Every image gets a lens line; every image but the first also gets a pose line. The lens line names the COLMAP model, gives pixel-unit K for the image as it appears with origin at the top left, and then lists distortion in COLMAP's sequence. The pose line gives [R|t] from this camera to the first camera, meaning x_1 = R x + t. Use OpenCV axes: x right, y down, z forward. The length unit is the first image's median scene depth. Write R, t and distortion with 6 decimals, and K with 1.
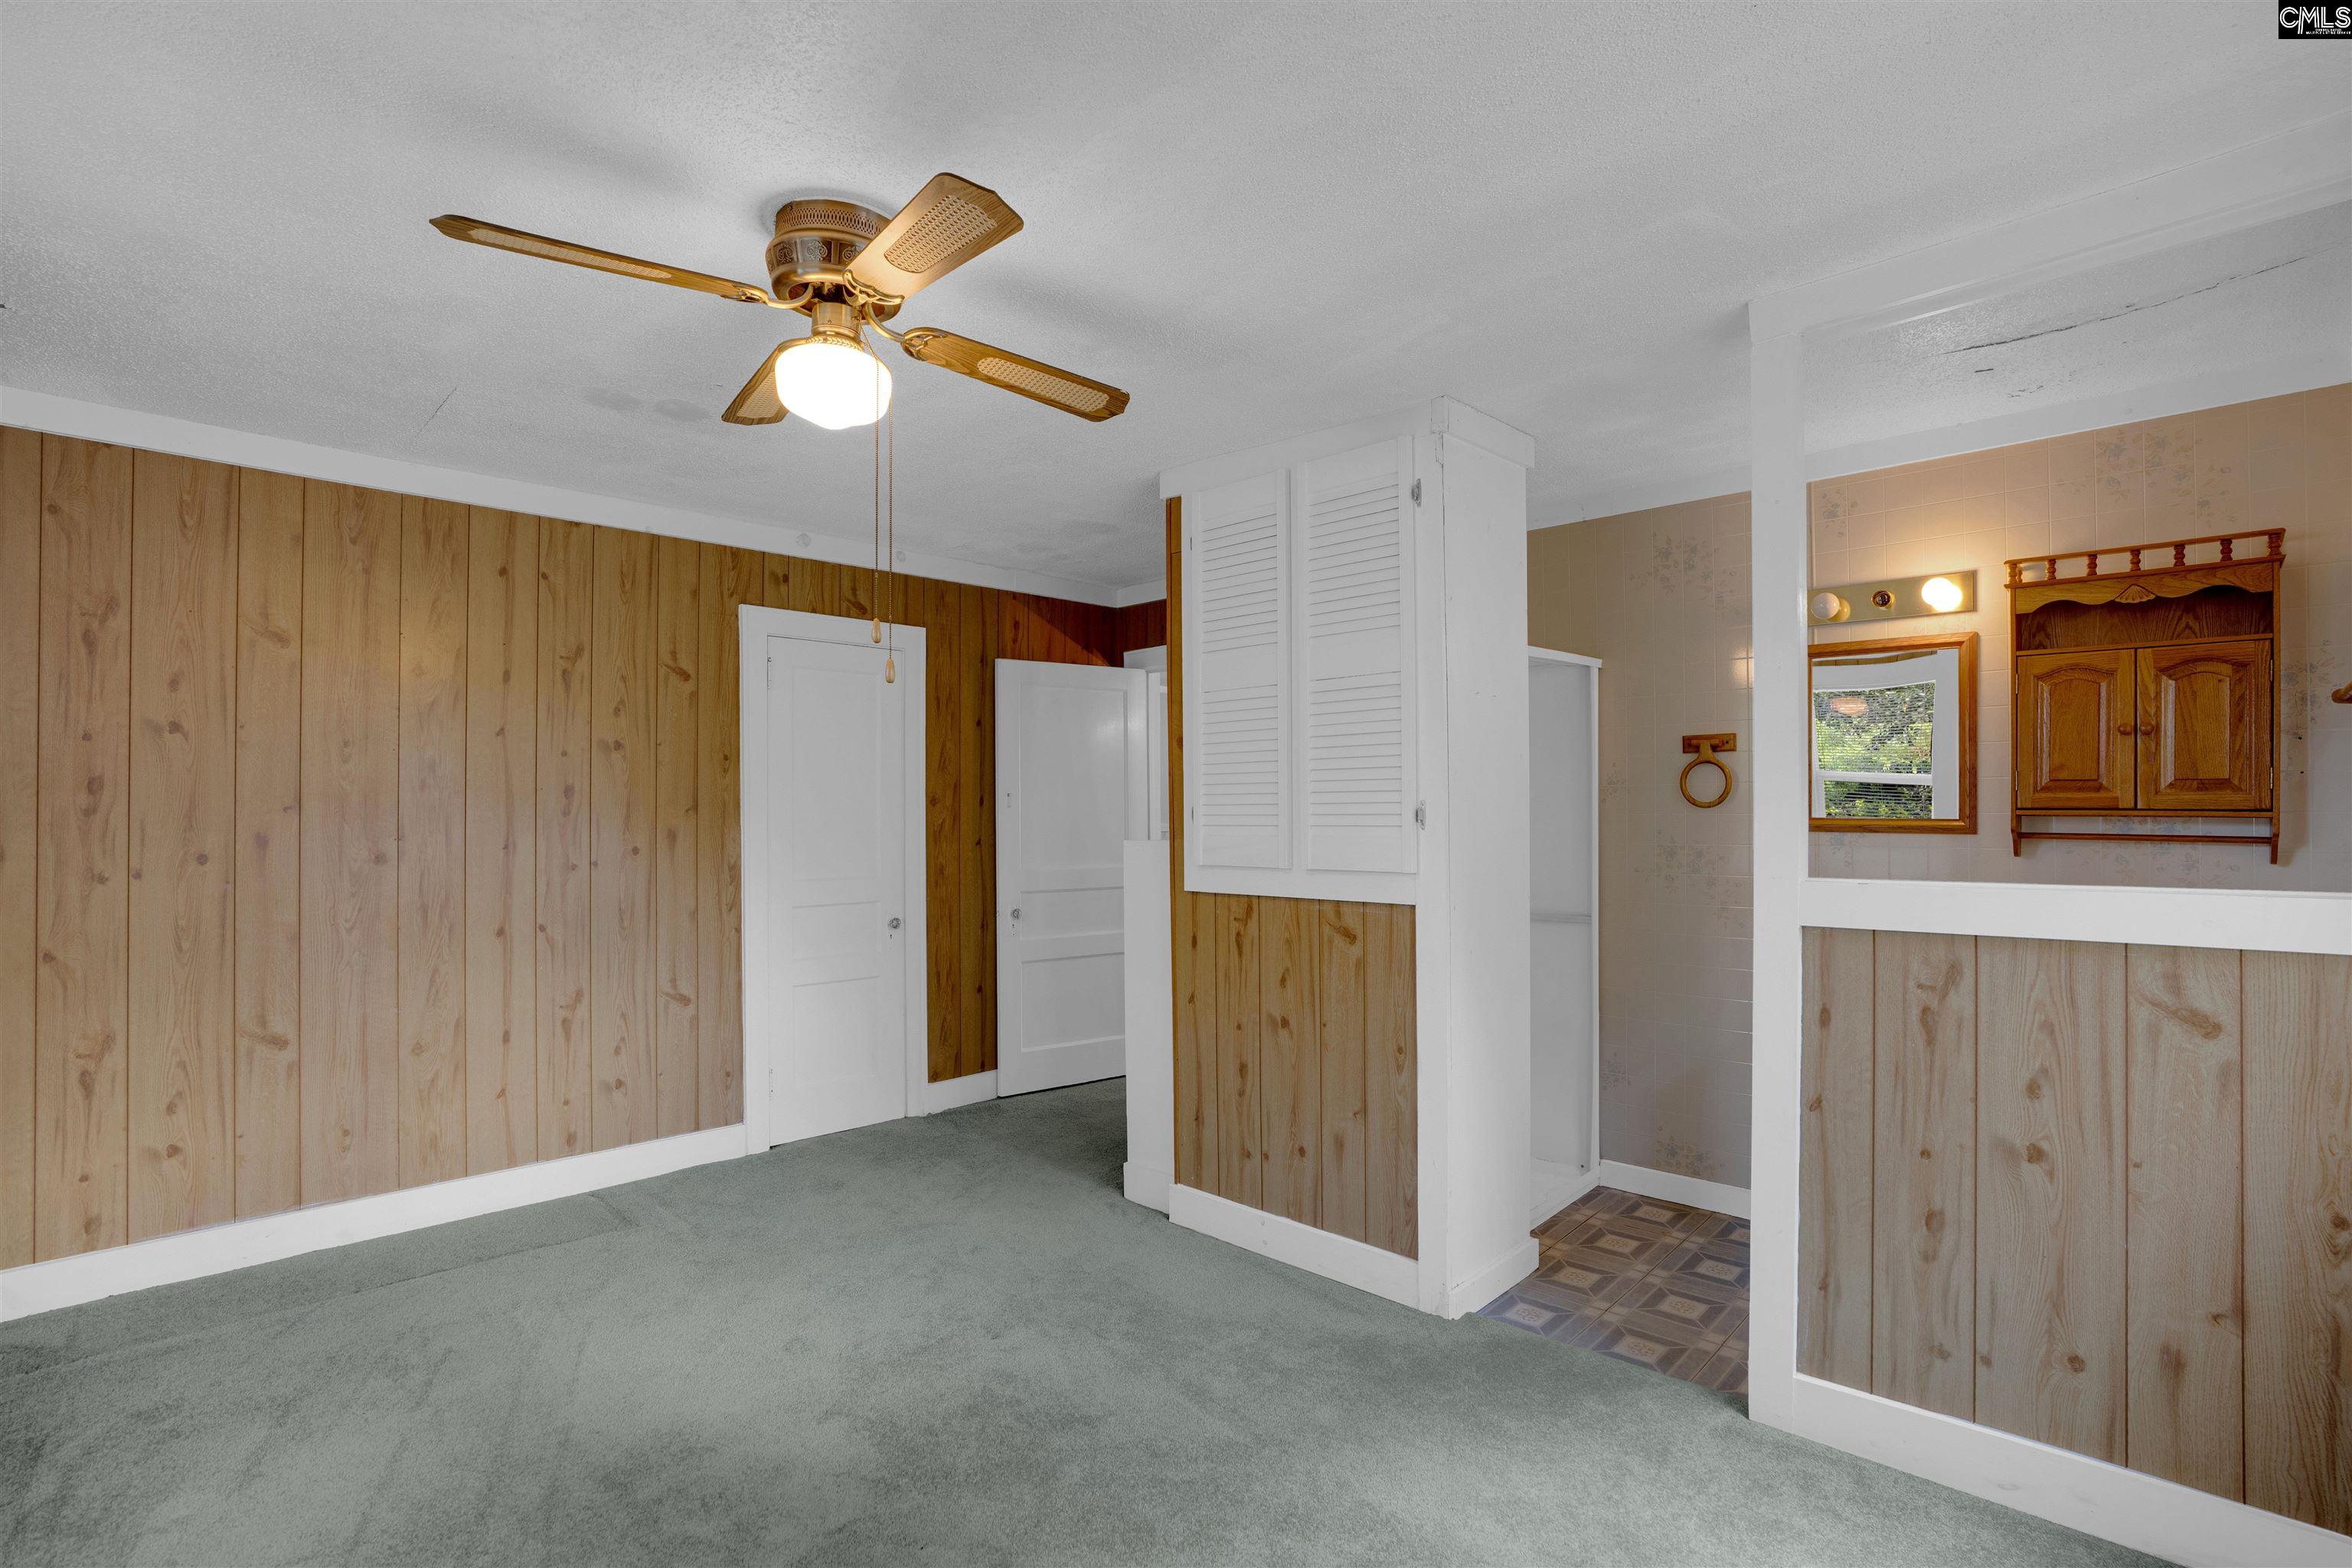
lens RADIAL K [[1118.9, 0, 1176.0], [0, 1118.9, 784.0], [0, 0, 1]] dist [-0.080672, 0.035194]
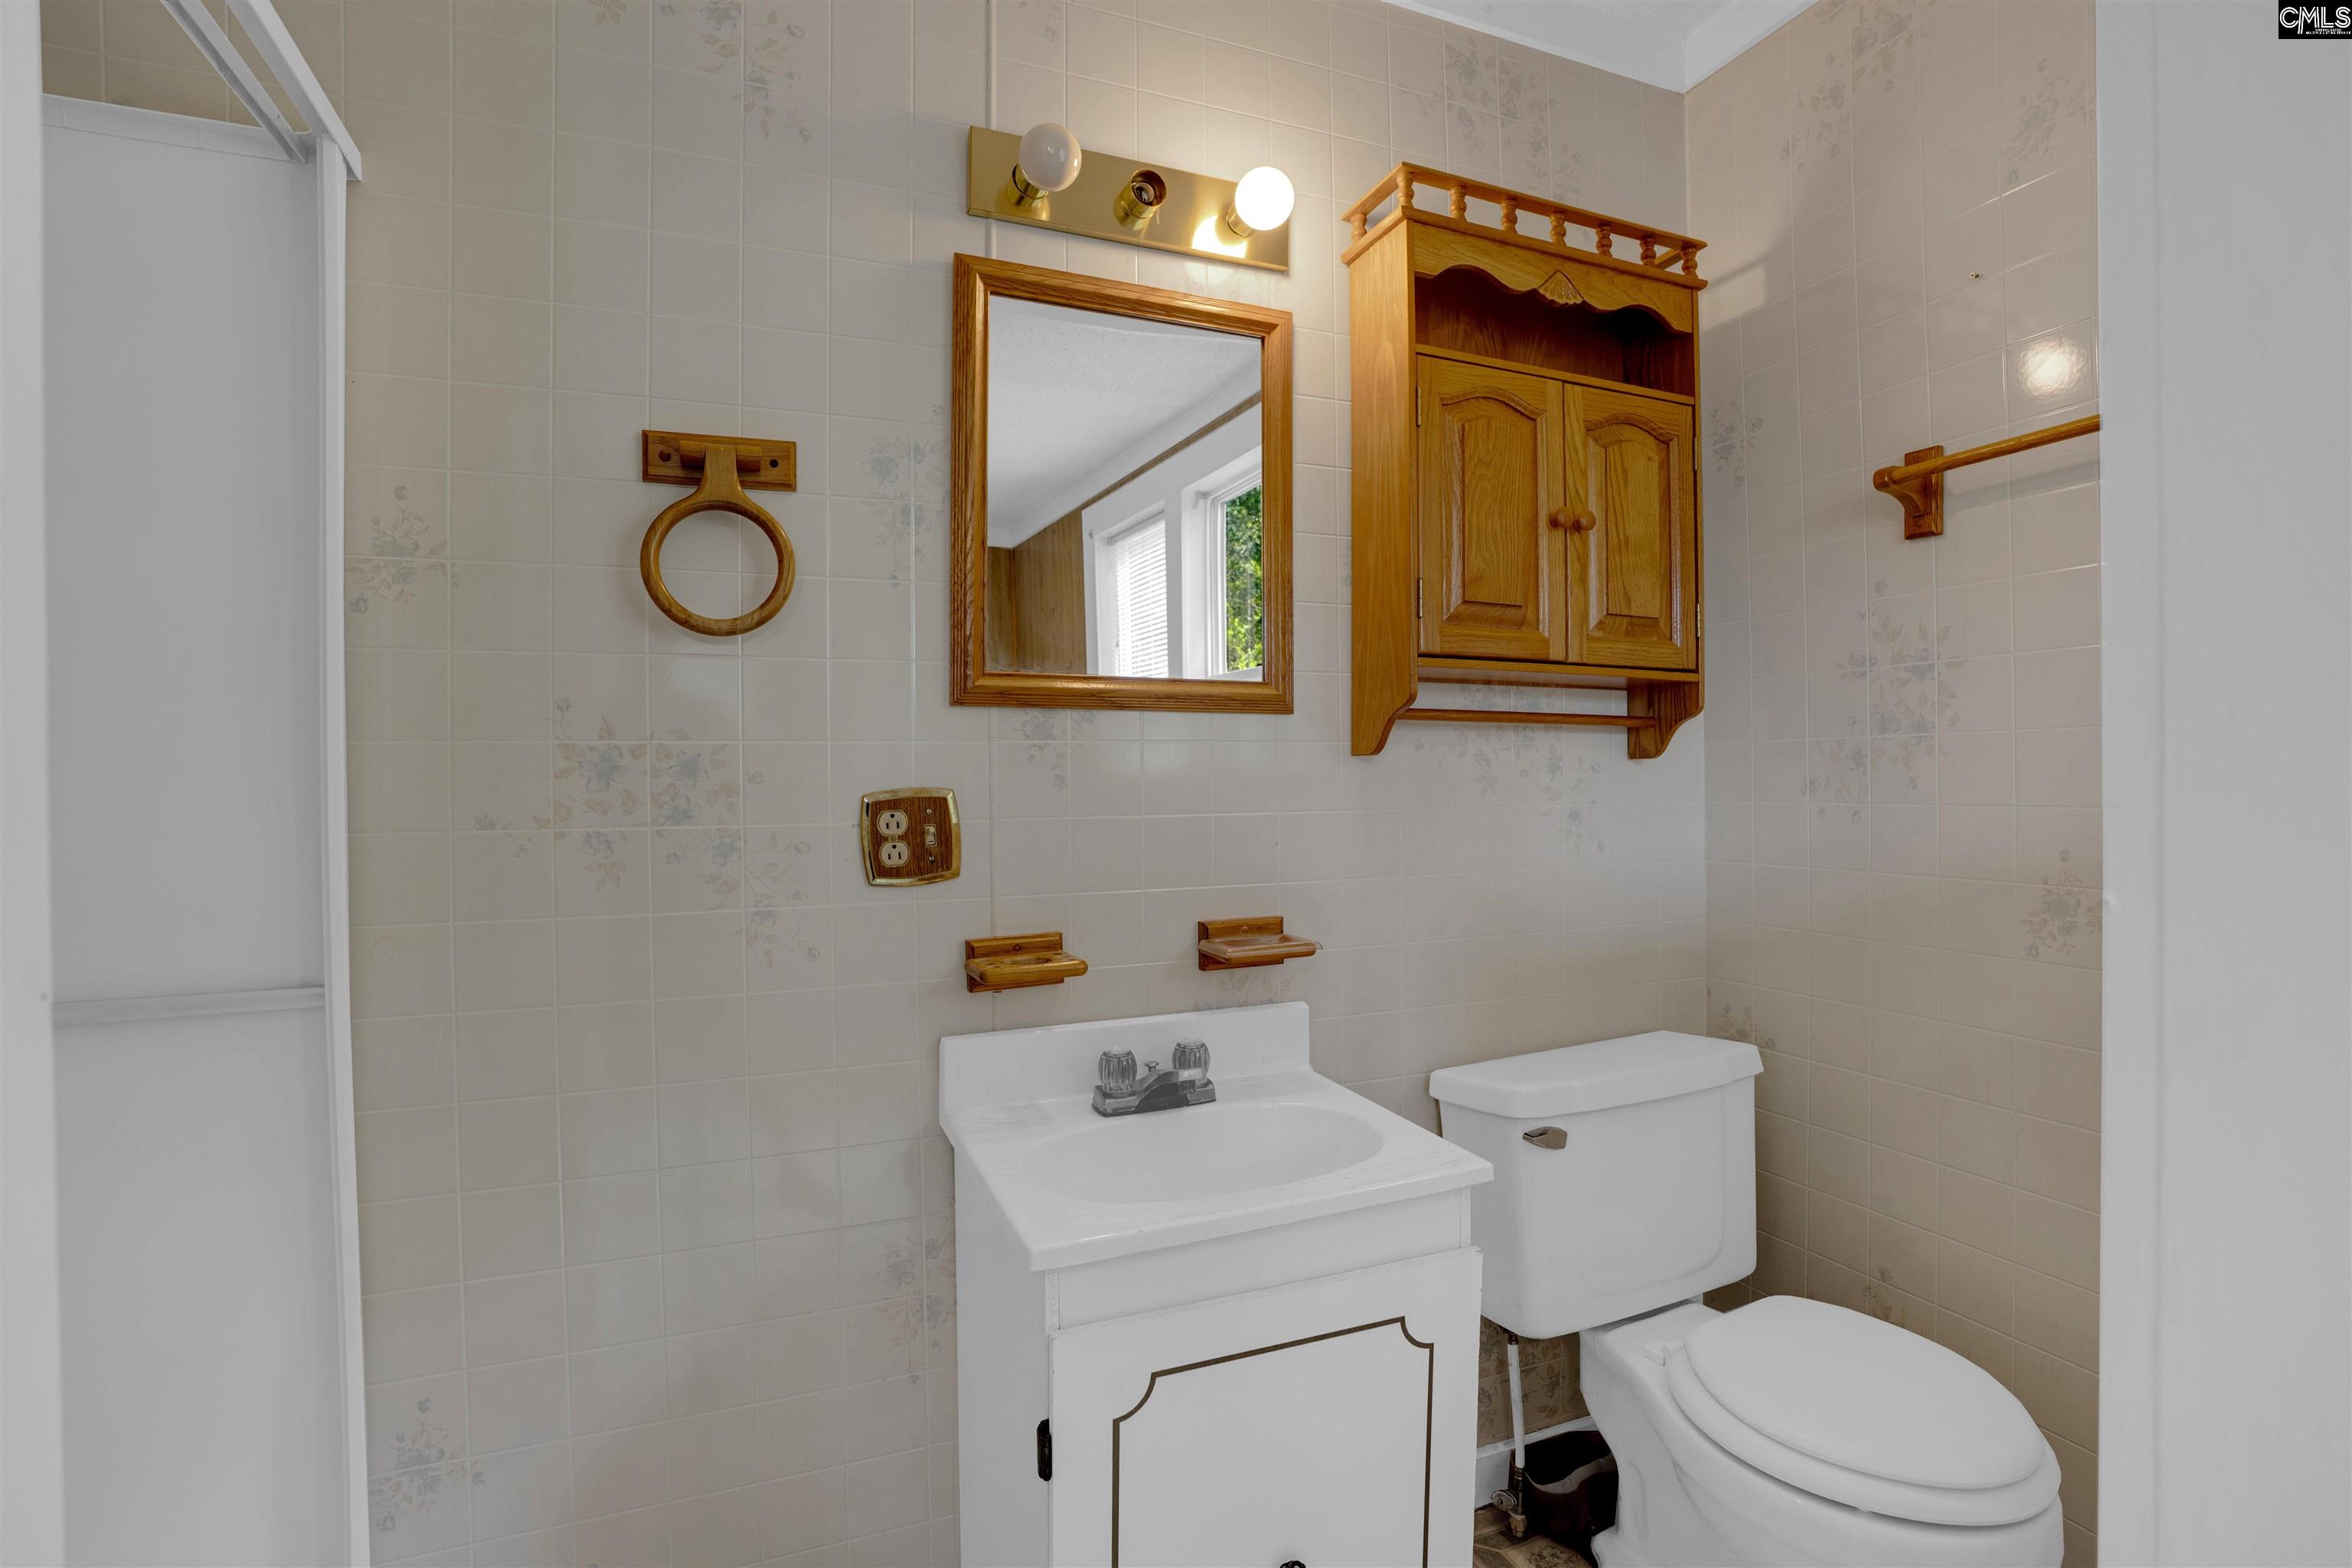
lens RADIAL K [[1118.9, 0, 1176.0], [0, 1118.9, 784.0], [0, 0, 1]] dist [-0.080672, 0.035194]
pose [[0.384986, -0.003664, 0.922915, 0.263482], [-0.014877, 0.999838, 0.010176, 0.079947], [-0.922802, -0.017647, 0.384869, 0.913531]]
